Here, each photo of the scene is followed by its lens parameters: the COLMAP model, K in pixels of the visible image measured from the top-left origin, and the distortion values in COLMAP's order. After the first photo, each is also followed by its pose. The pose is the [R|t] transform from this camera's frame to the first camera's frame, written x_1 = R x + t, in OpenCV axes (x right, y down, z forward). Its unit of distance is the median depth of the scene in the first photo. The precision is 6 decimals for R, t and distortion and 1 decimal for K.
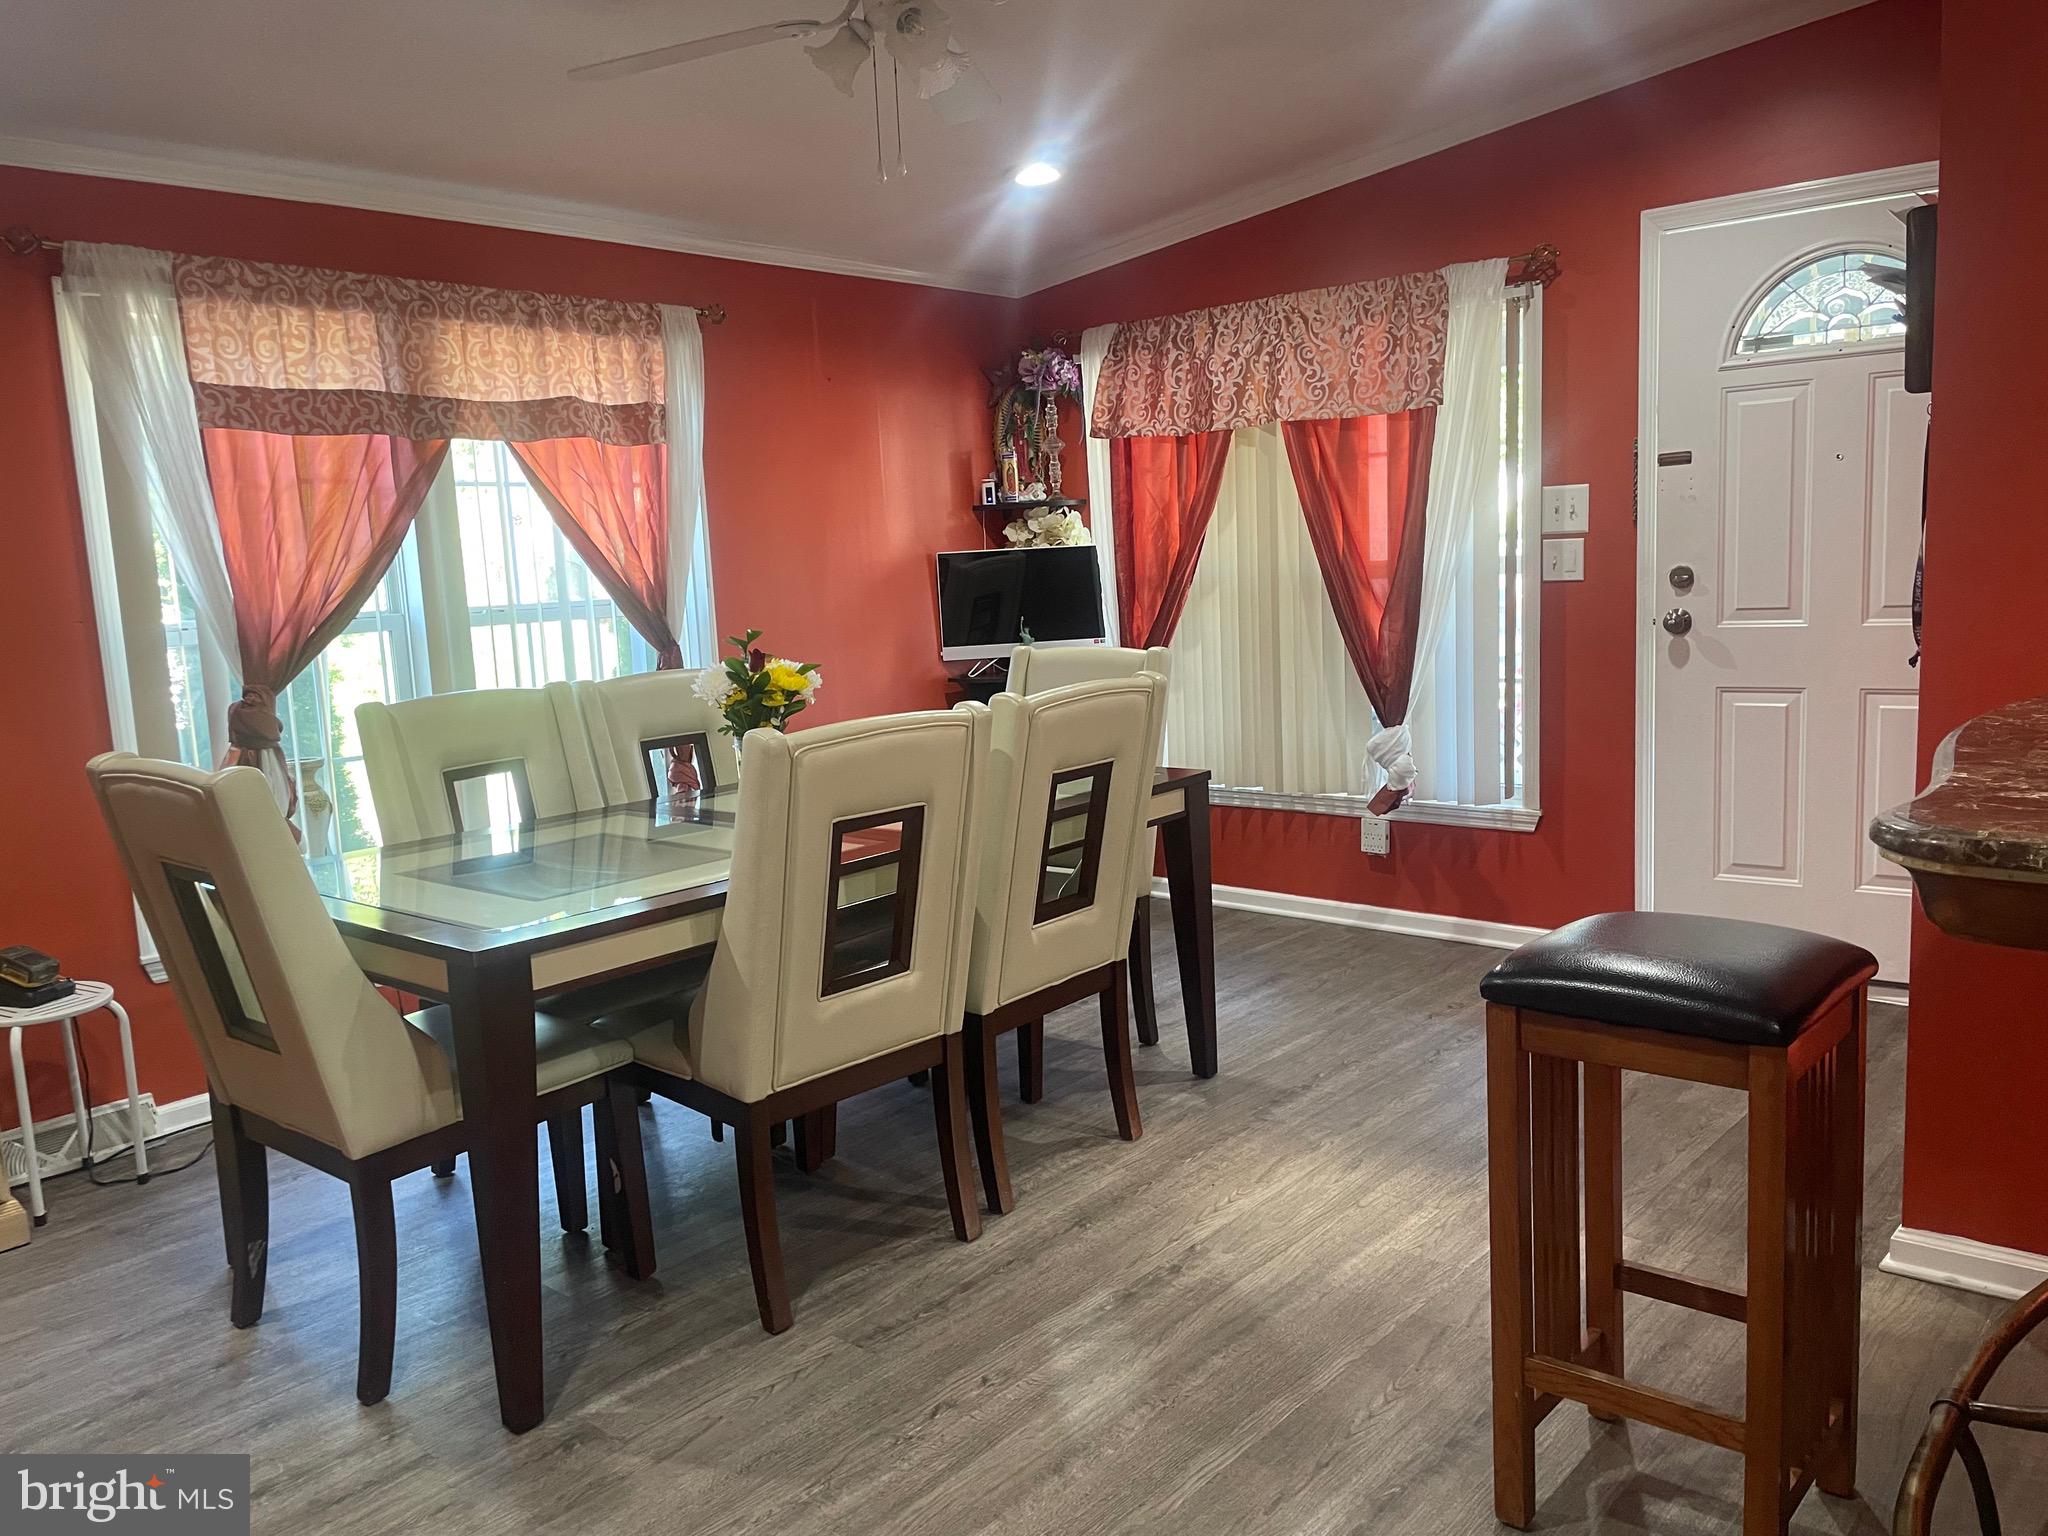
lens RADIAL K [[1554.6, 0, 1054.0], [0, 1554.6, 769.0], [0, 0, 1]] dist [0.090590, -0.123025]
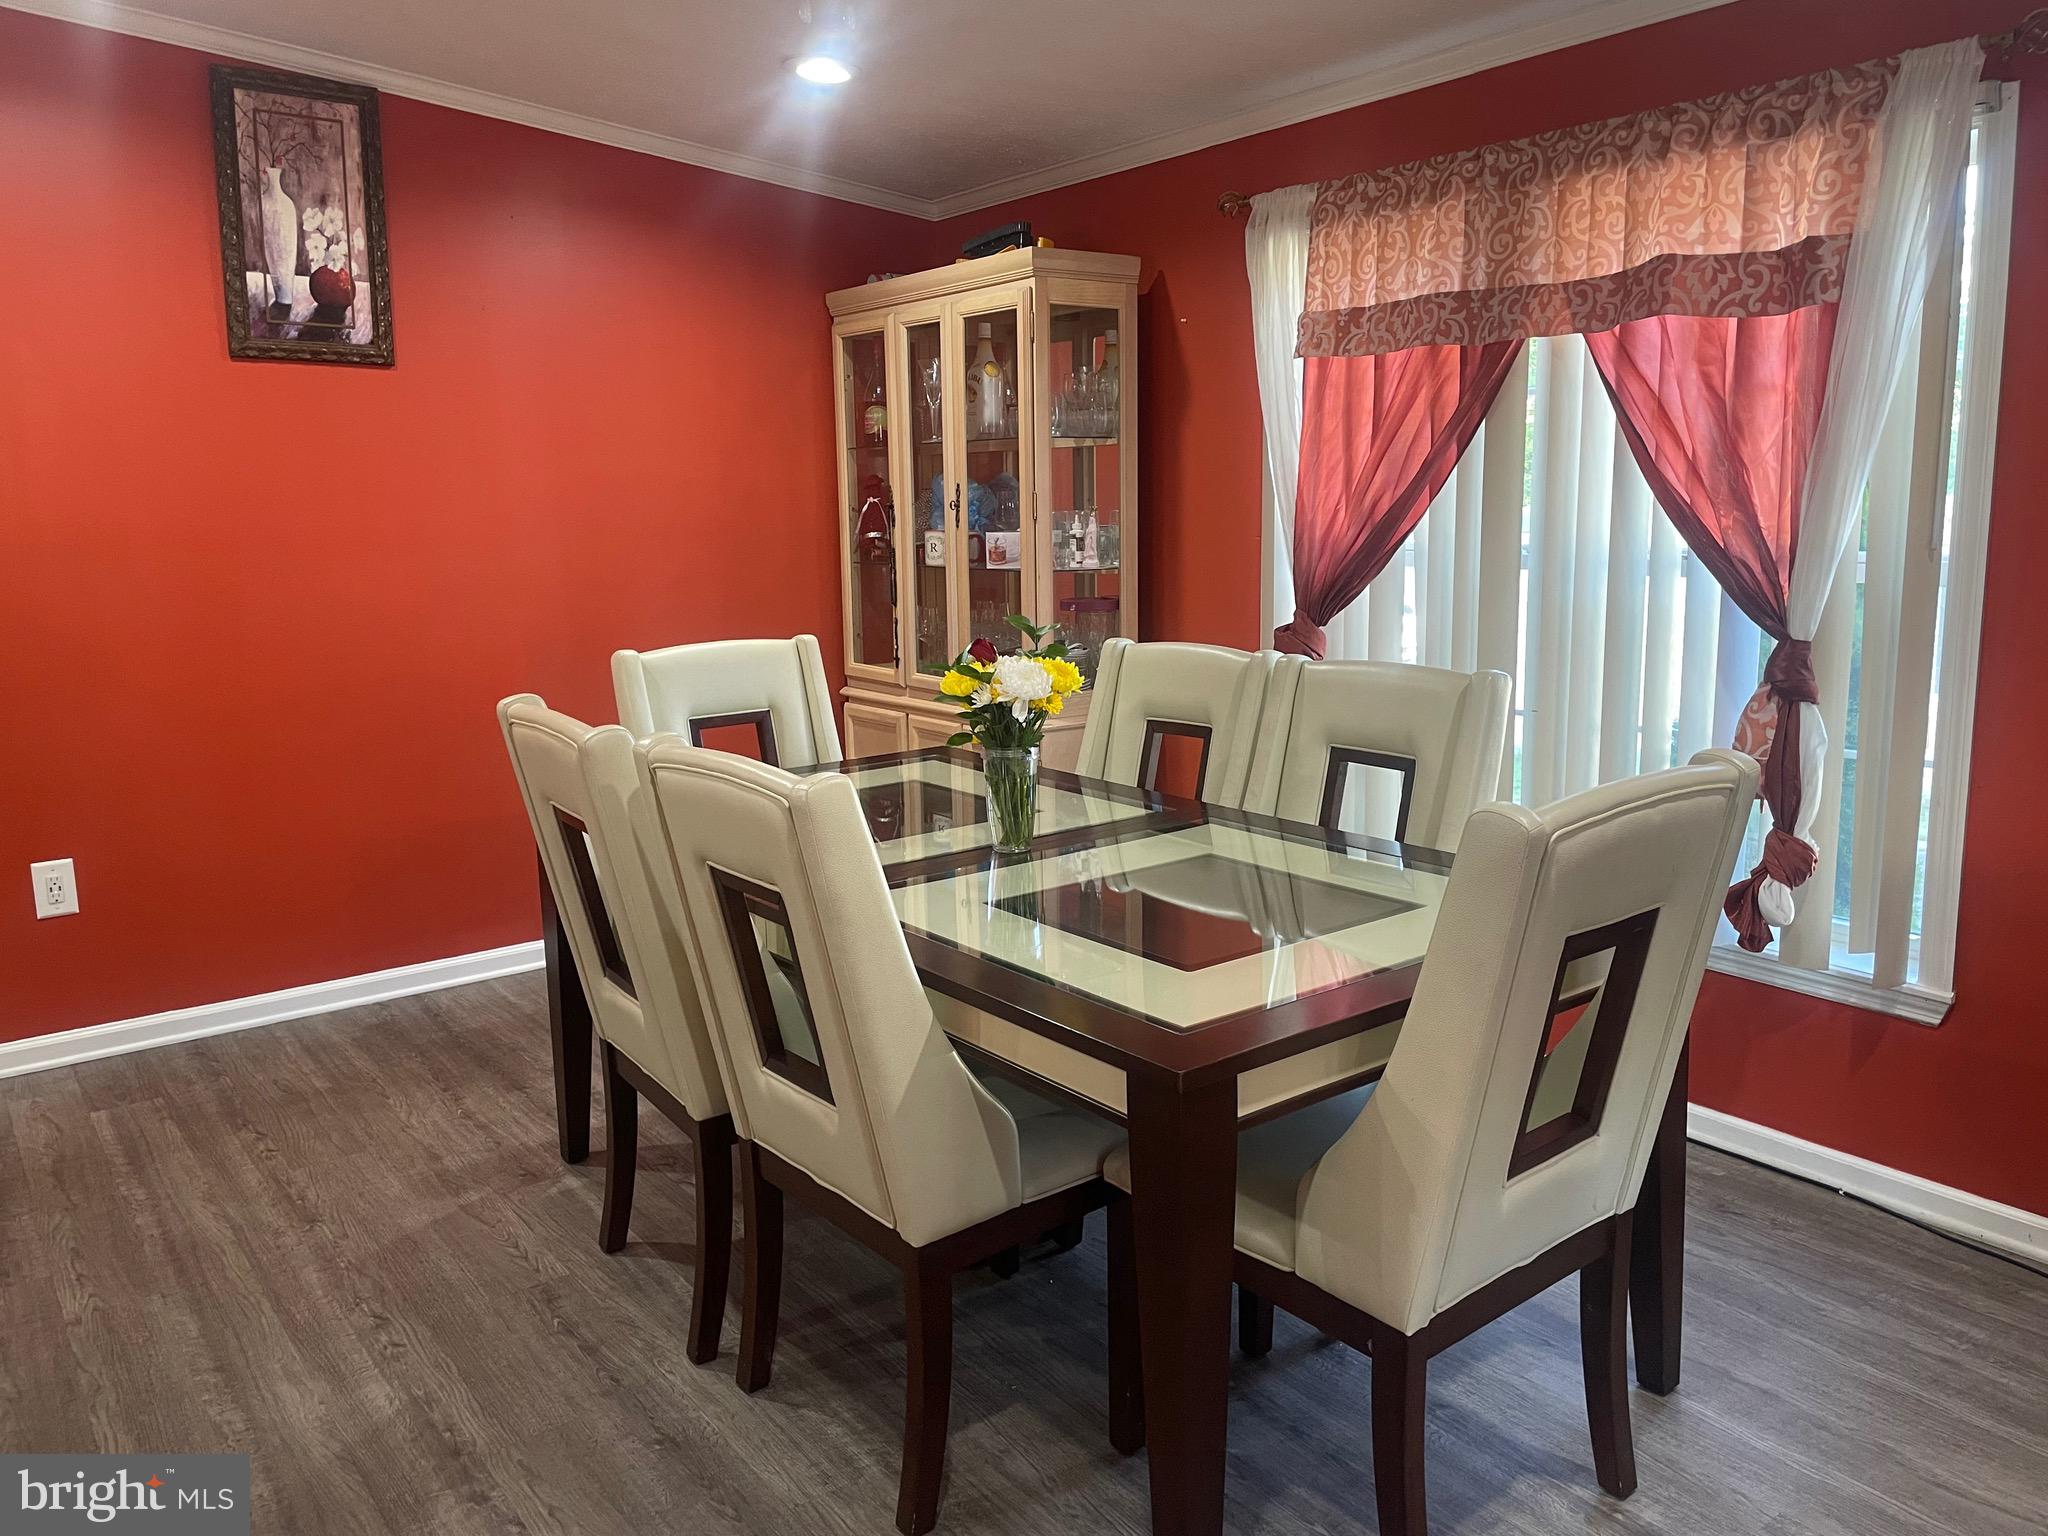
lens RADIAL K [[1554.6, 0, 1054.0], [0, 1554.6, 769.0], [0, 0, 1]] dist [0.090590, -0.123025]
pose [[-0.219321, 0.226582, -0.948978, 0.479611], [-0.104016, 0.961686, 0.253655, -0.181372], [0.970092, 0.154341, -0.187350, 0.972615]]
